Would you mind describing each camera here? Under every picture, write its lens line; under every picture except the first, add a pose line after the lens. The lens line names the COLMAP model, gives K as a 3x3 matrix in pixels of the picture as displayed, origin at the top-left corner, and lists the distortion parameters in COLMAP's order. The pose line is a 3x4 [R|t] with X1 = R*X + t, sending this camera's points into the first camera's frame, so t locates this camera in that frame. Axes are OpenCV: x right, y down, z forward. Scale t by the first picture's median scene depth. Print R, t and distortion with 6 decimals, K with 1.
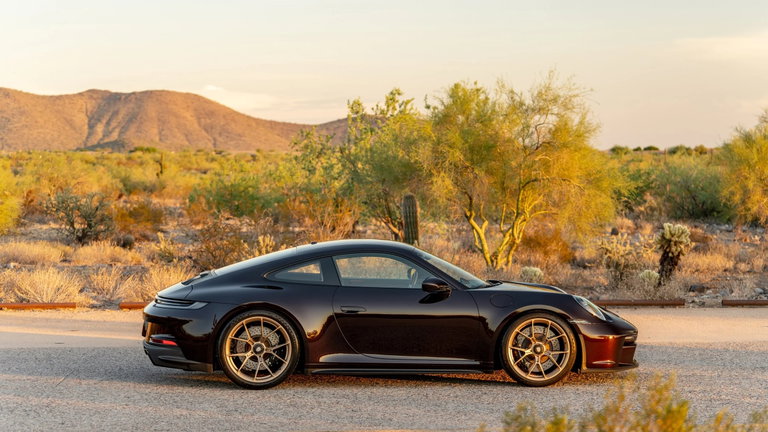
lens RADIAL K [[2483.0, 0, 384.0], [0, 2483.0, 216.0], [0, 0, 1]] dist [0.000851, -0.173364]
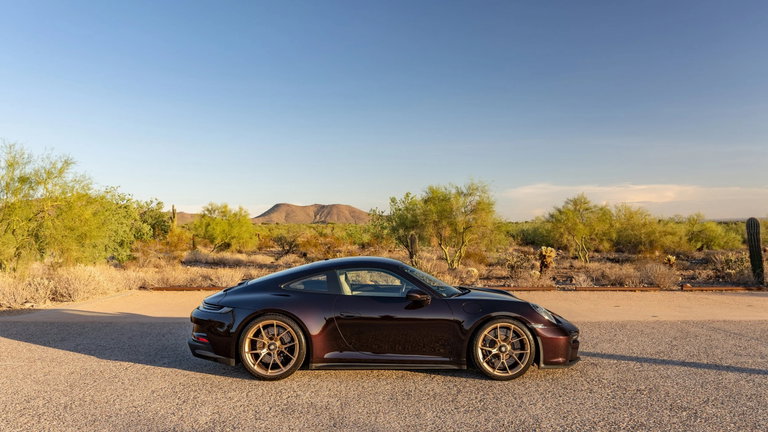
lens RADIAL K [[2483.0, 0, 384.0], [0, 2483.0, 216.0], [0, 0, 1]] dist [0.000851, -0.173364]
pose [[0.999962, 0.002394, 0.008387, -0.006270], [-0.002329, 0.999968, -0.007699, -0.001358], [-0.008405, 0.007679, 0.999935, -0.221762]]
